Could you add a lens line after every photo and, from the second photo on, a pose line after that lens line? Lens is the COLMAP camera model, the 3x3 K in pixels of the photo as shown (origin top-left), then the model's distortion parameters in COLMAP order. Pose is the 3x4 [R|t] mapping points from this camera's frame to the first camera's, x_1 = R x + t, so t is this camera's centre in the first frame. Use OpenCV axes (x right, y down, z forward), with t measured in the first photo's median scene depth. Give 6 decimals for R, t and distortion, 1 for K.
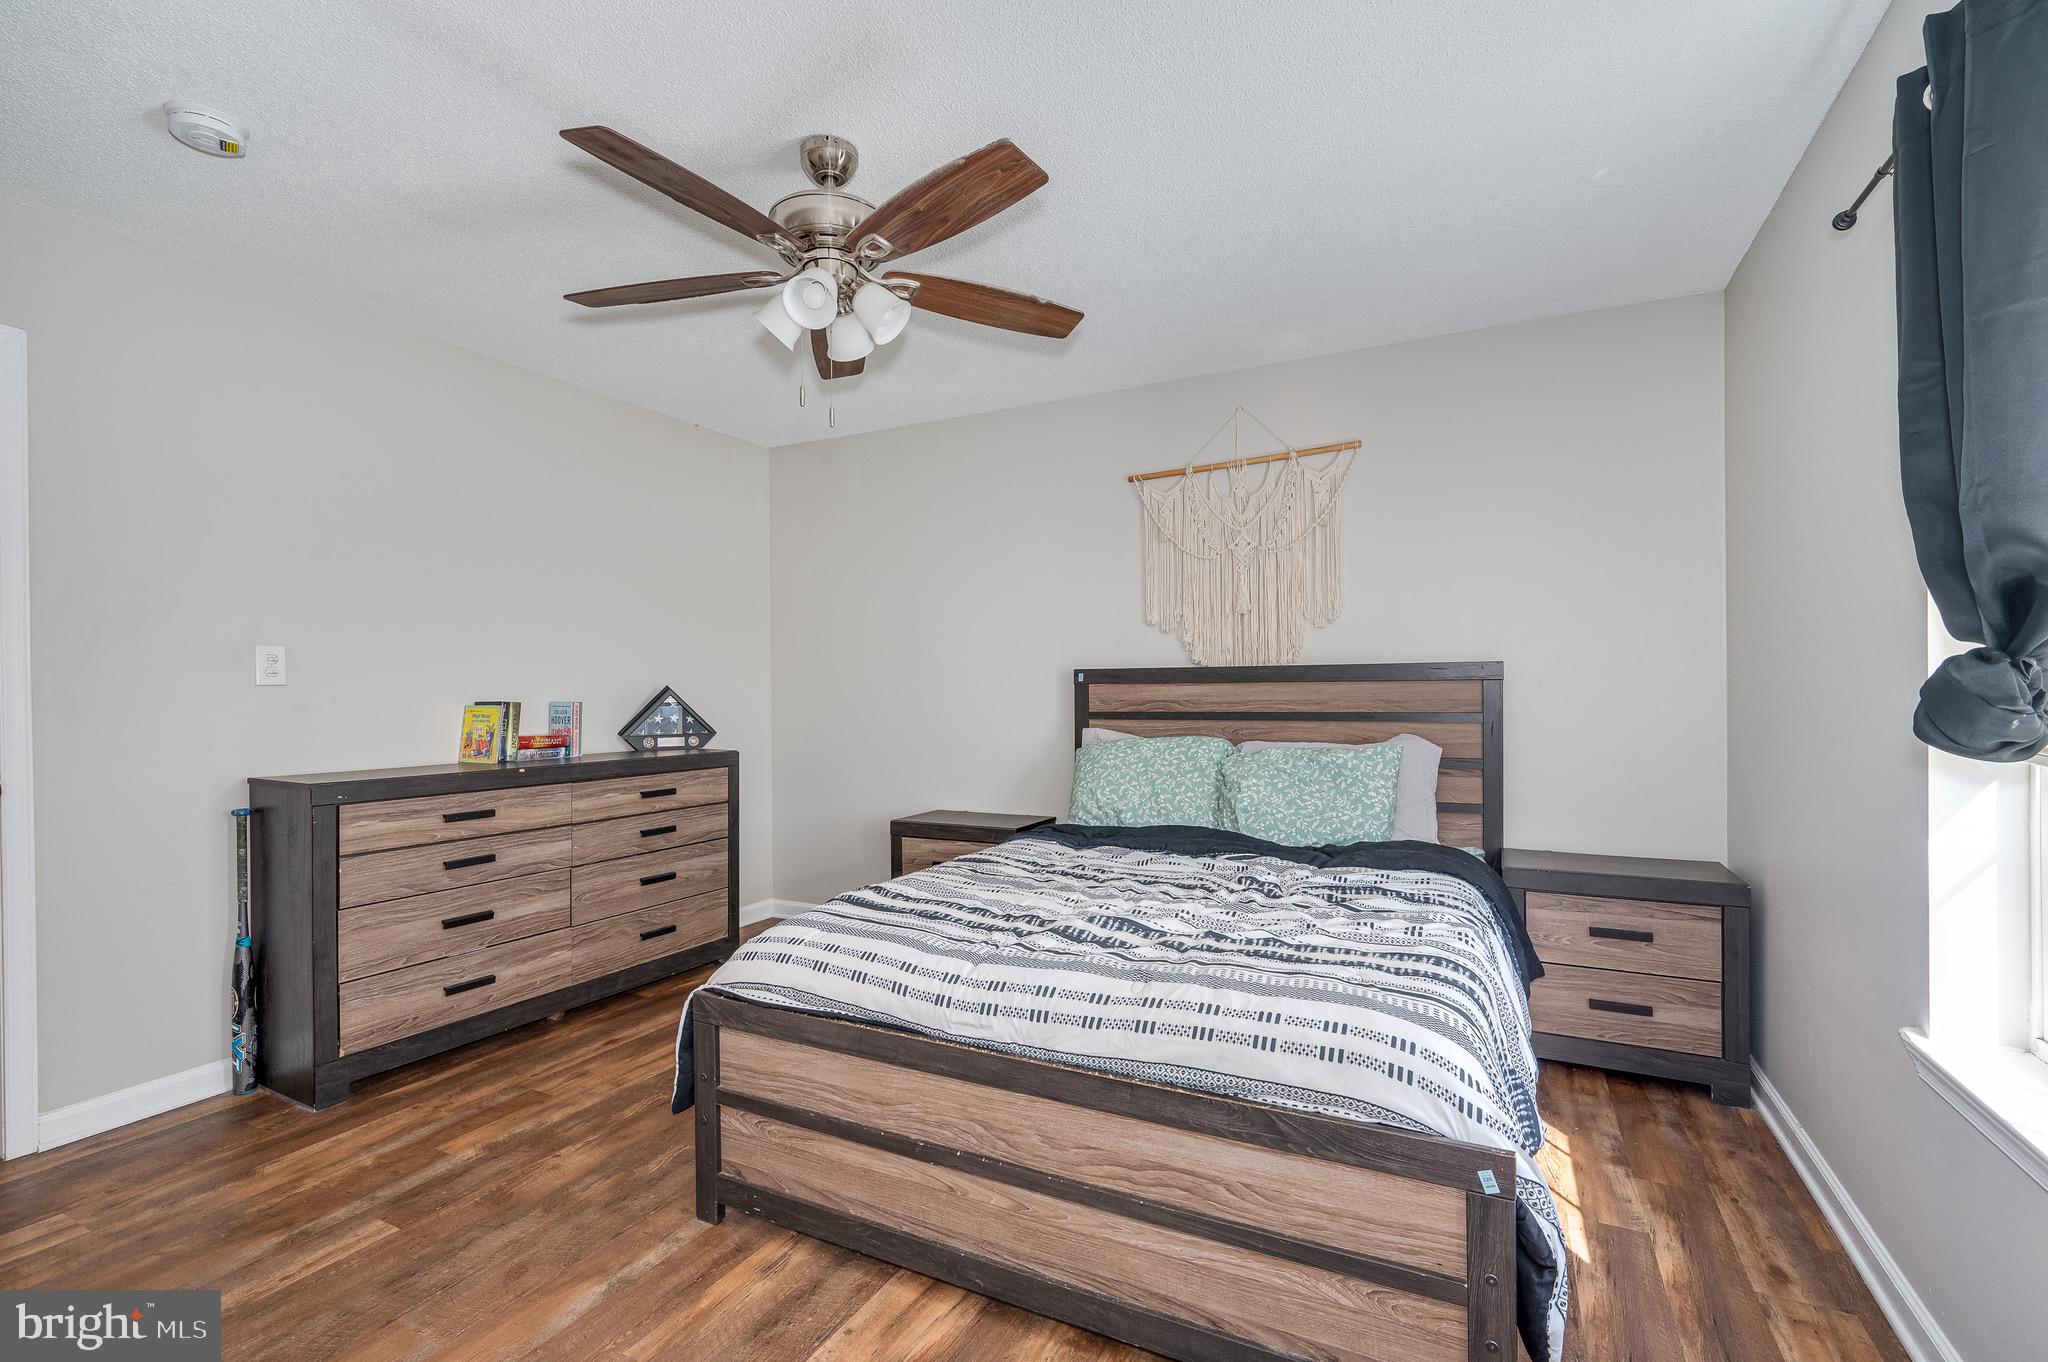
lens RADIAL K [[920.2, 0, 1025.8], [0, 920.2, 690.8], [0, 0, 1]] dist [0.000716, -0.000112]
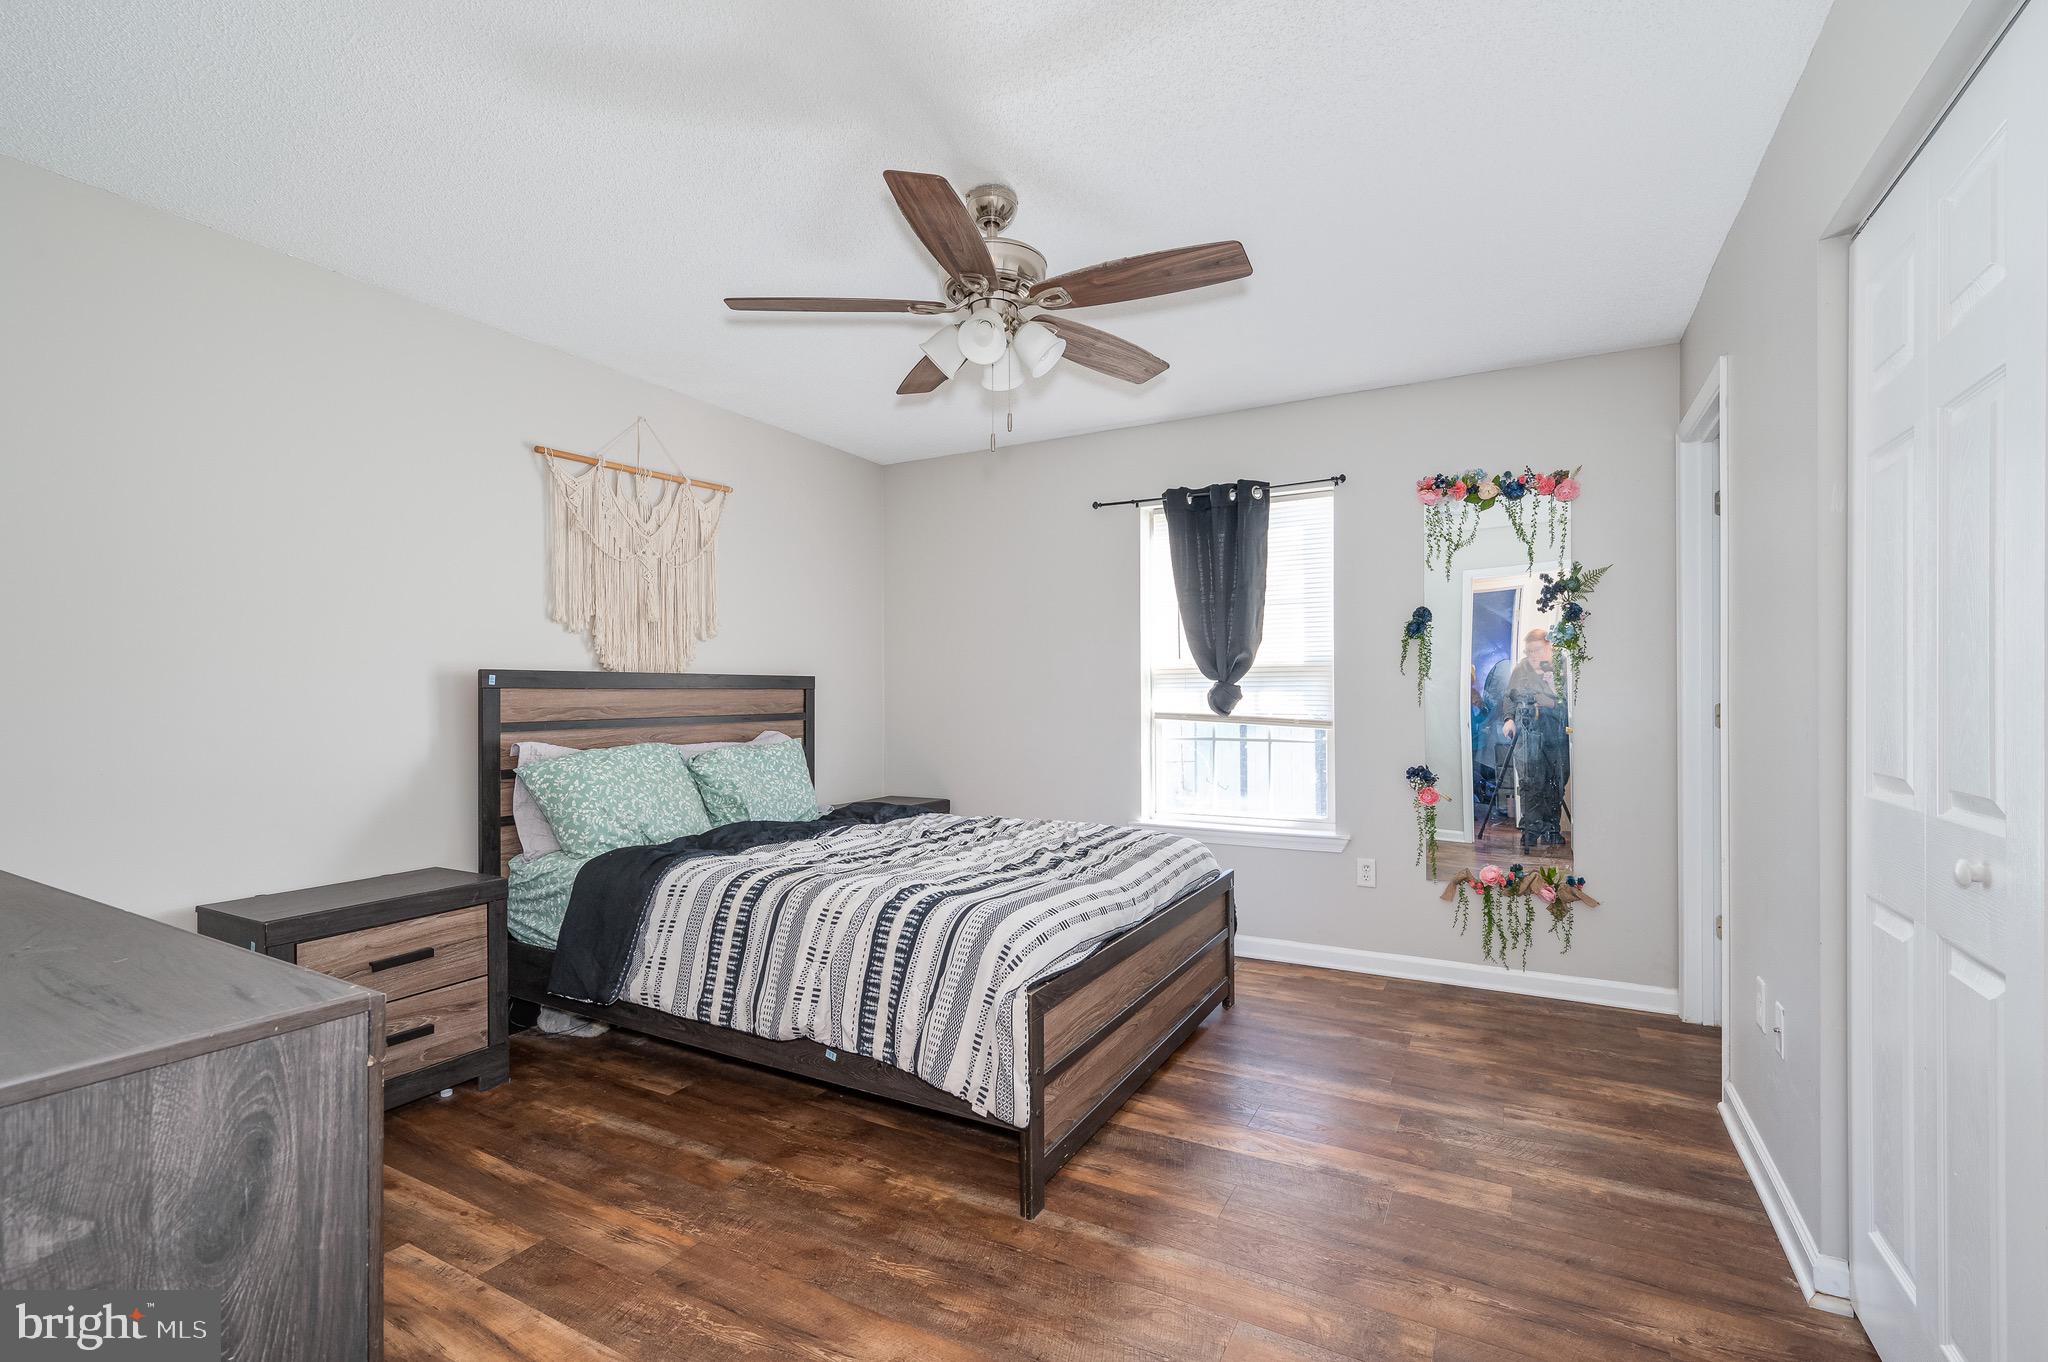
lens RADIAL K [[920.2, 0, 1025.8], [0, 920.2, 690.8], [0, 0, 1]] dist [0.000716, -0.000112]
pose [[0.018095, 0.008901, 0.999797, -0.813245], [0.004684, 0.999949, -0.008987, 0.004645], [-0.999825, 0.004846, 0.018052, 0.589435]]
